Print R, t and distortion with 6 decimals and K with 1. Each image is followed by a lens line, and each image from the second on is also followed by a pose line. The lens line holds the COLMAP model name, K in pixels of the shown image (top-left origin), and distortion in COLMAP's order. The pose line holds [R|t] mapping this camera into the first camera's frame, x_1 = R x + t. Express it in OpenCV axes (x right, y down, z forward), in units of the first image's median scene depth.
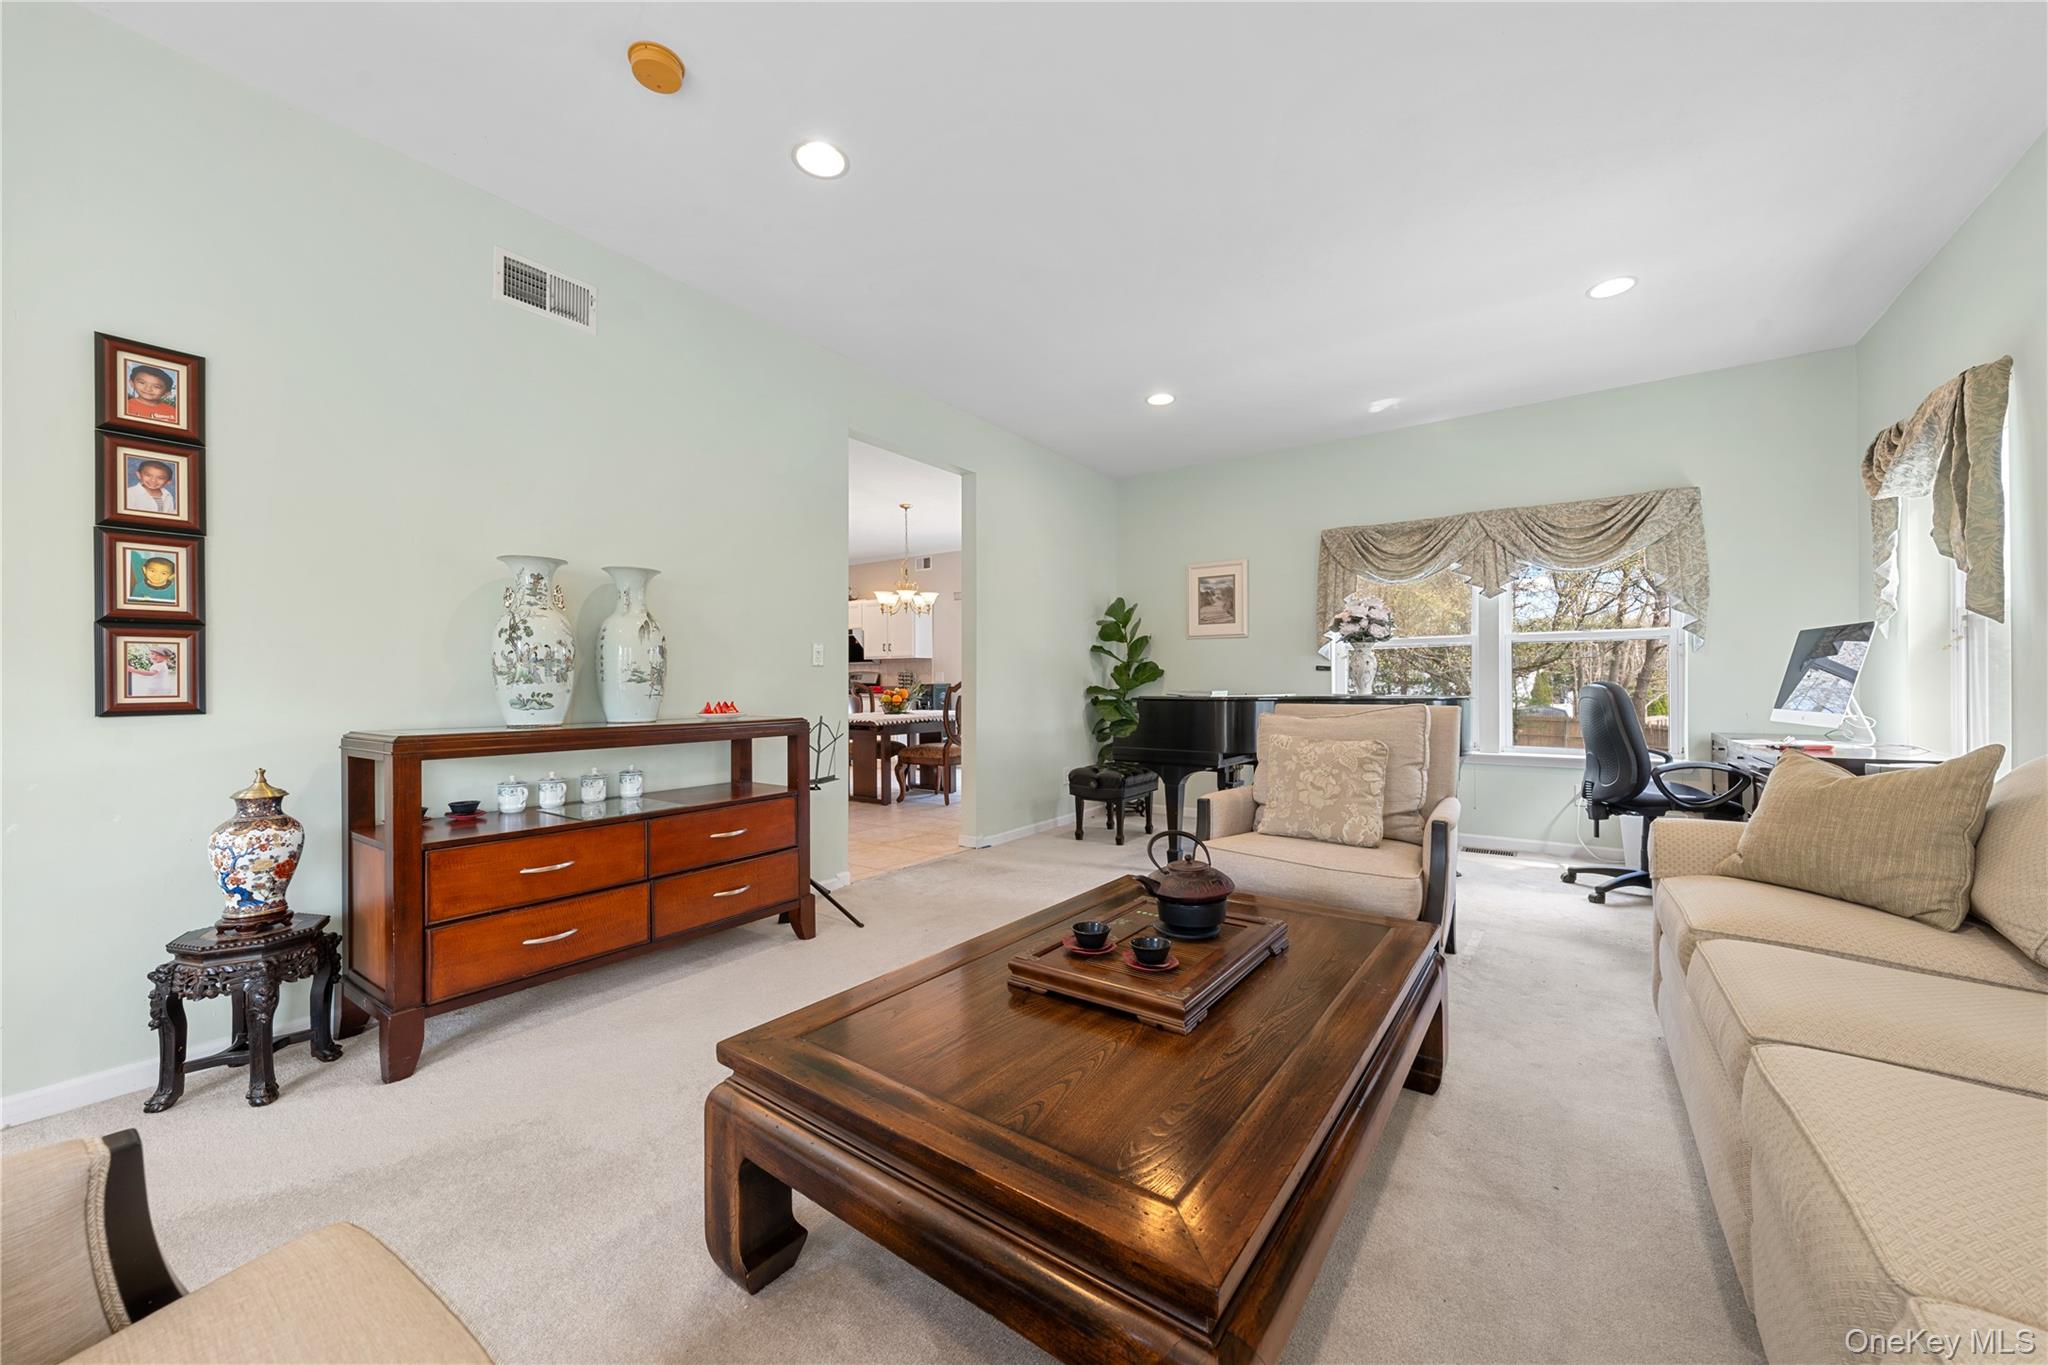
lens RADIAL K [[753.8, 0, 1024.0], [0, 753.8, 682.5], [0, 0, 1]] dist [-0.000304, -0.000102]
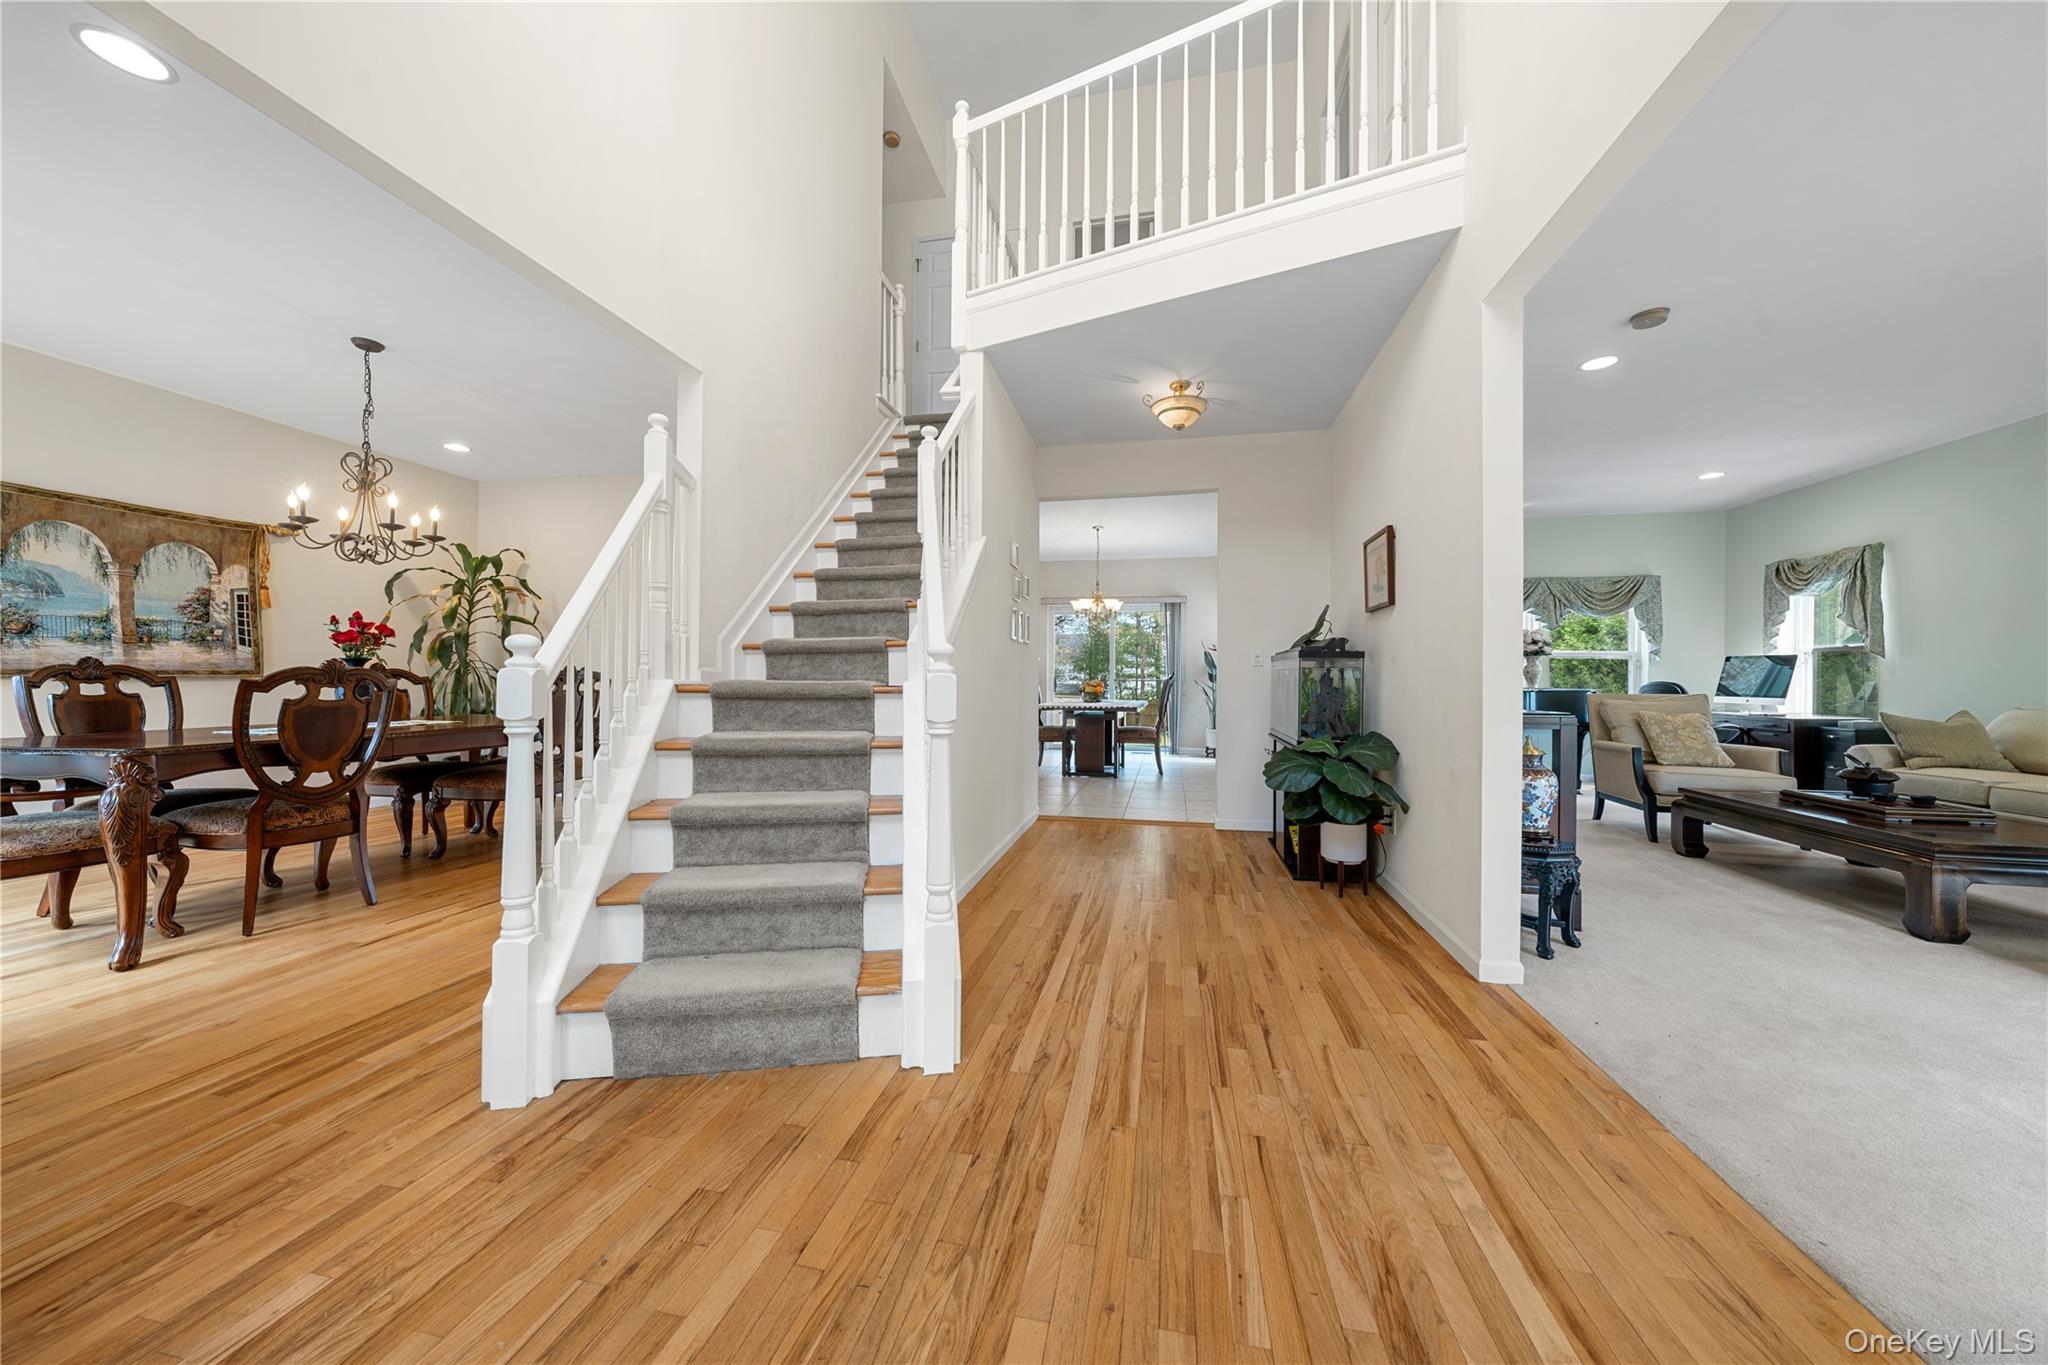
lens RADIAL K [[697.4, 0, 1024.0], [0, 697.4, 682.5], [0, 0, 1]] dist [0.000358, 0.000036]
pose [[0.907371, -0.000599, 0.420330, -1.256120], [-0.003551, 0.999952, 0.009089, -0.005337], [-0.420316, -0.009740, 0.907326, 0.094050]]
